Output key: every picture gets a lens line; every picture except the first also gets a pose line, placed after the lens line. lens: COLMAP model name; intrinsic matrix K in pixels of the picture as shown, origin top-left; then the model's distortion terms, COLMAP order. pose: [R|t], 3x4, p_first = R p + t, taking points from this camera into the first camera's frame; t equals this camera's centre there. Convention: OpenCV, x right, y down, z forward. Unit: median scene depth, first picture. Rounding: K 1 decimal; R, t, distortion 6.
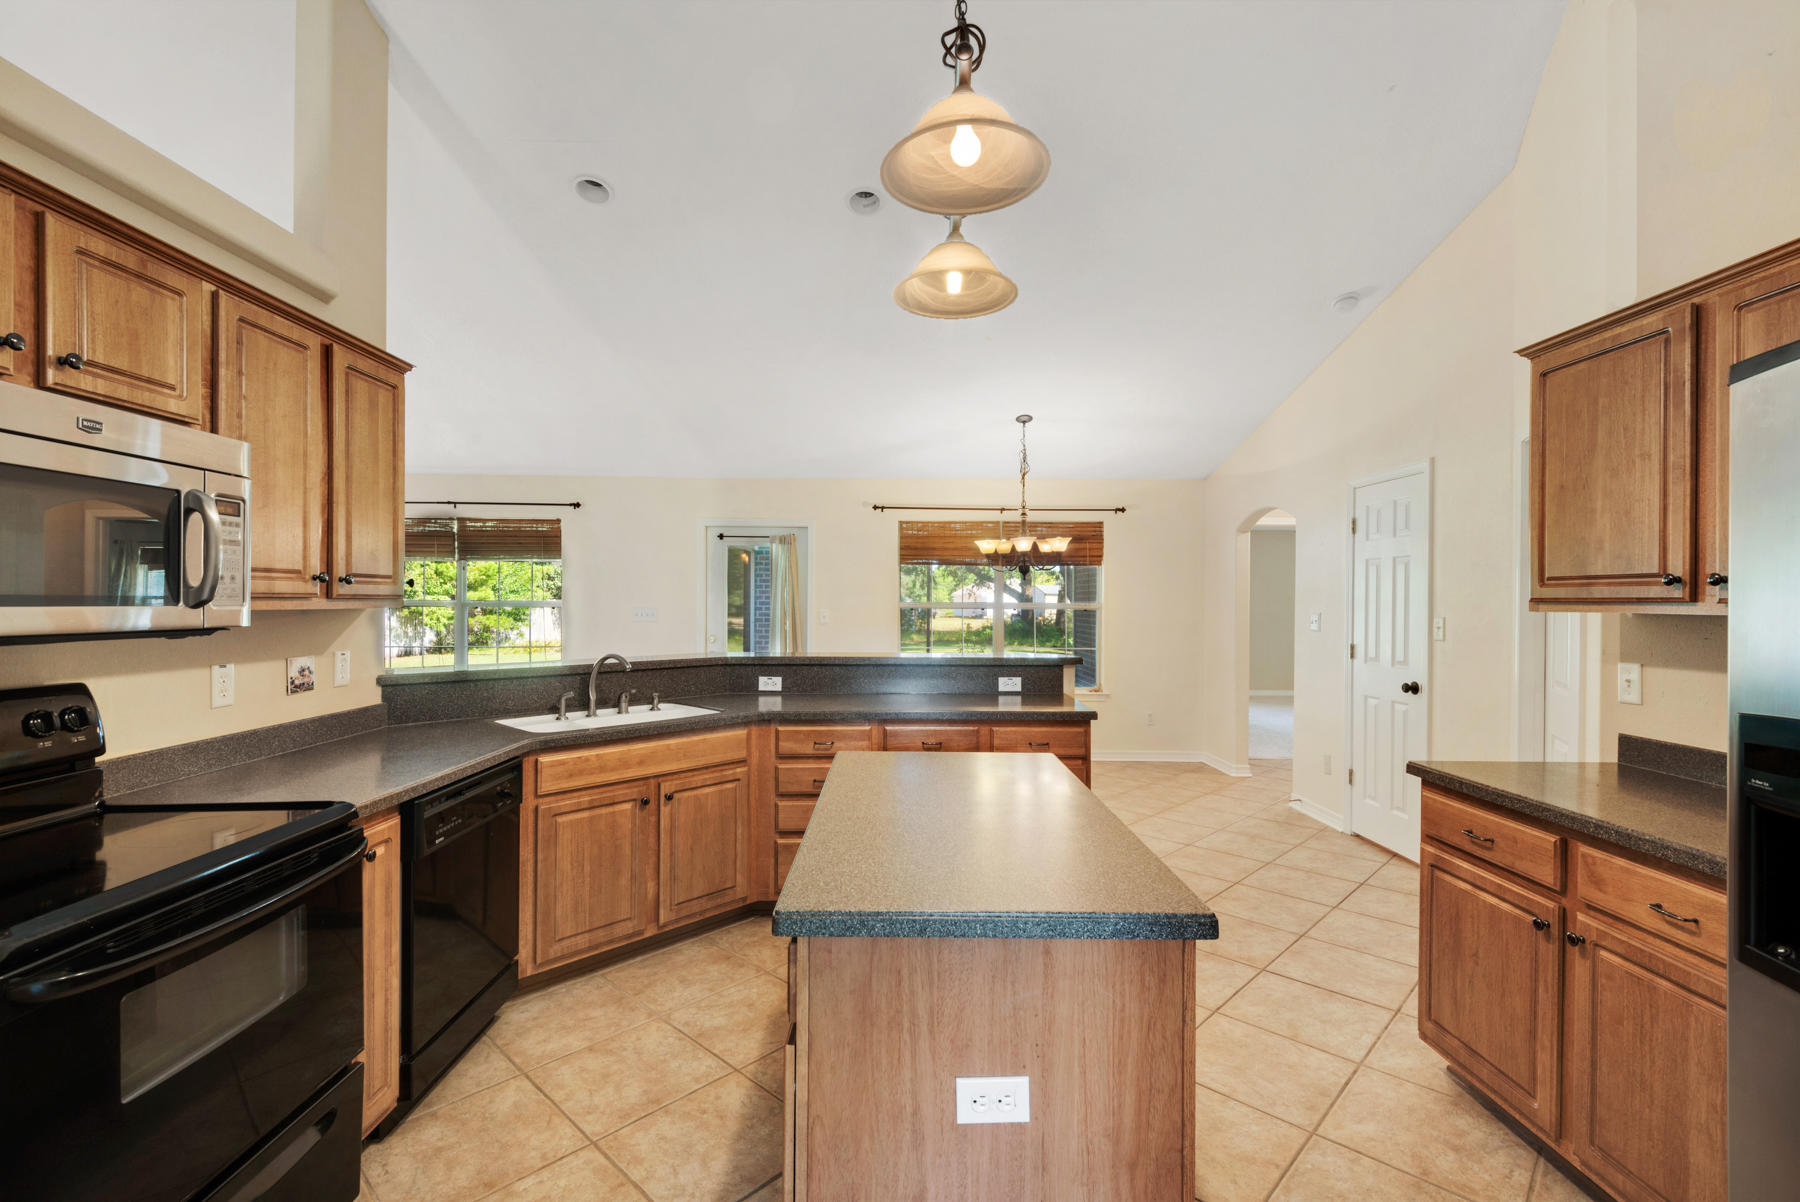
lens RADIAL K [[800.6, 0, 906.9], [0, 800.6, 597.9], [0, 0, 1]] dist [0.025284, -0.012627]
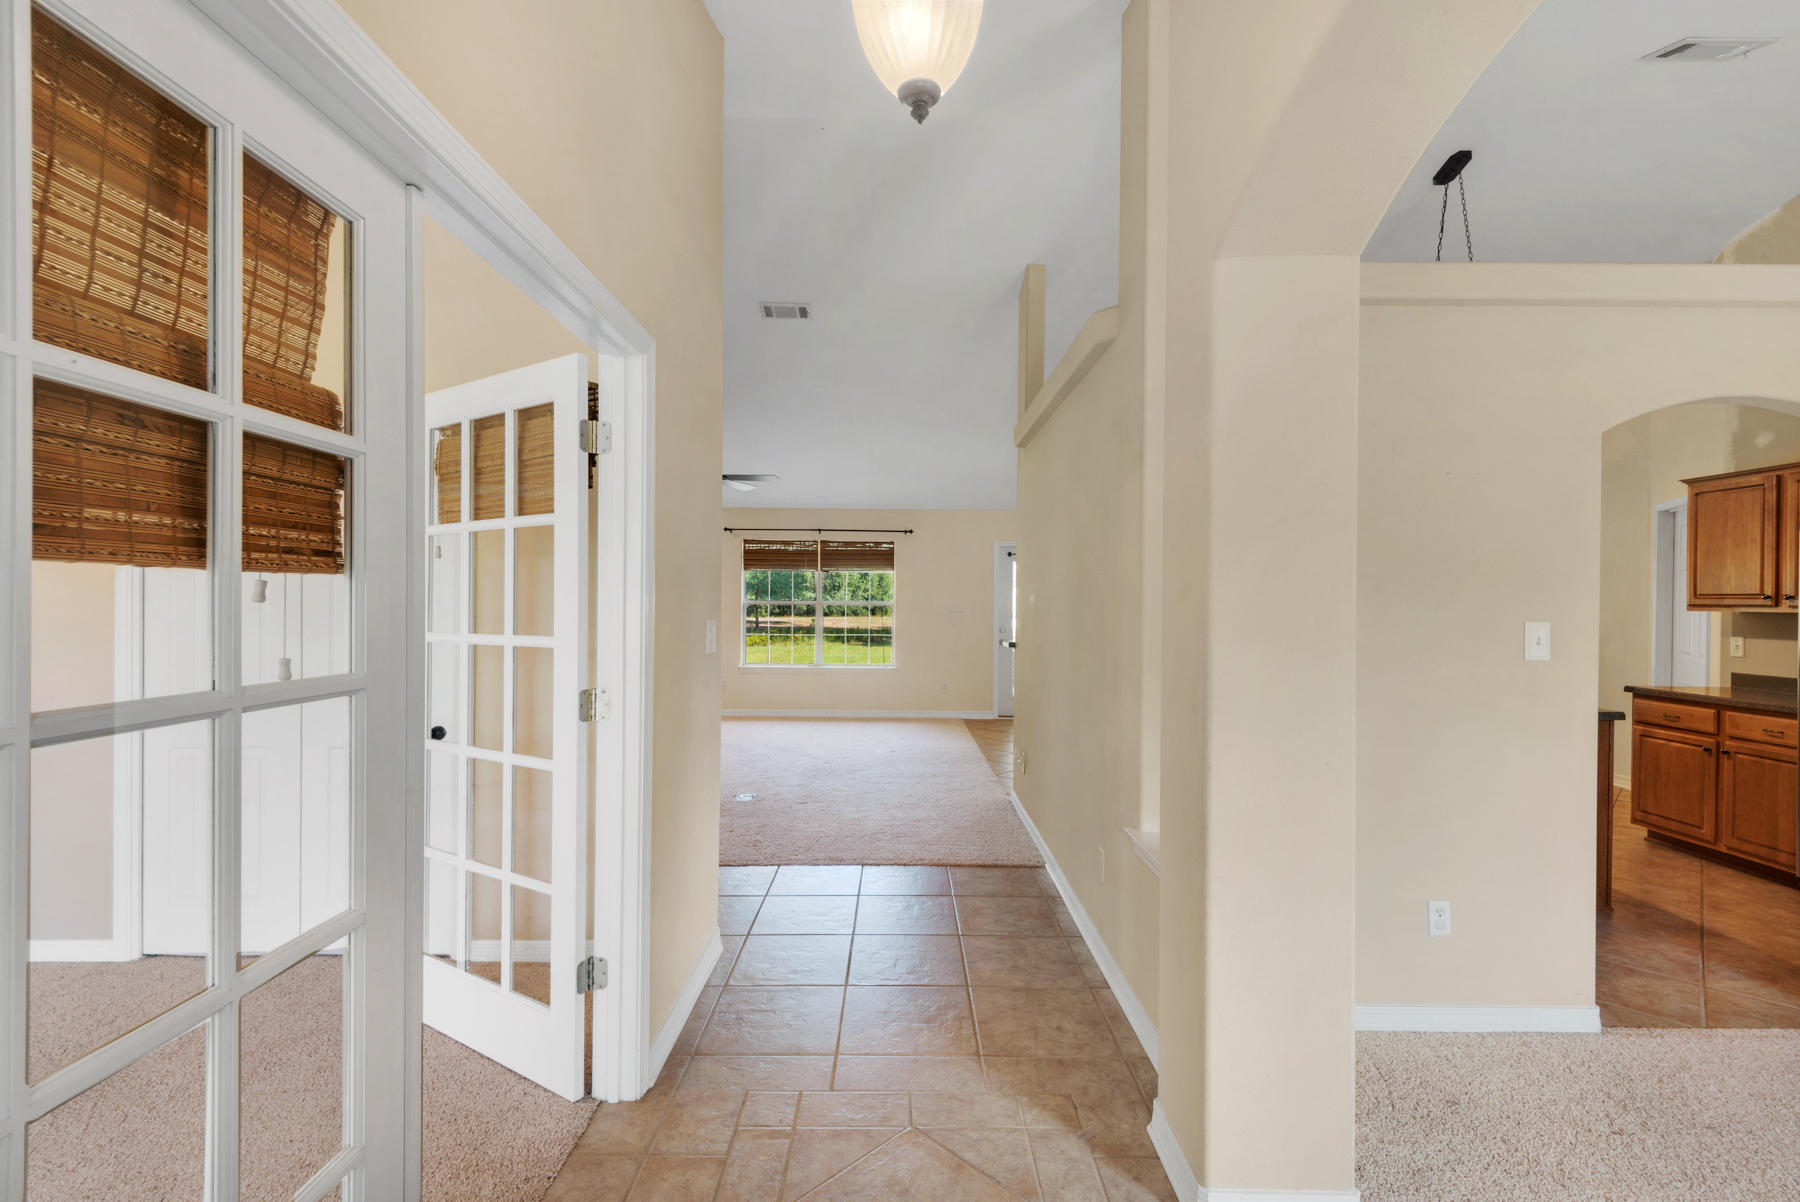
lens RADIAL K [[800.6, 0, 906.9], [0, 800.6, 597.9], [0, 0, 1]] dist [0.025284, -0.012627]
pose [[0.999931, 0.002791, -0.011409, -1.073480], [-0.002787, 0.999996, 0.000388, -0.010081], [0.011410, -0.000357, 0.999935, -0.968928]]
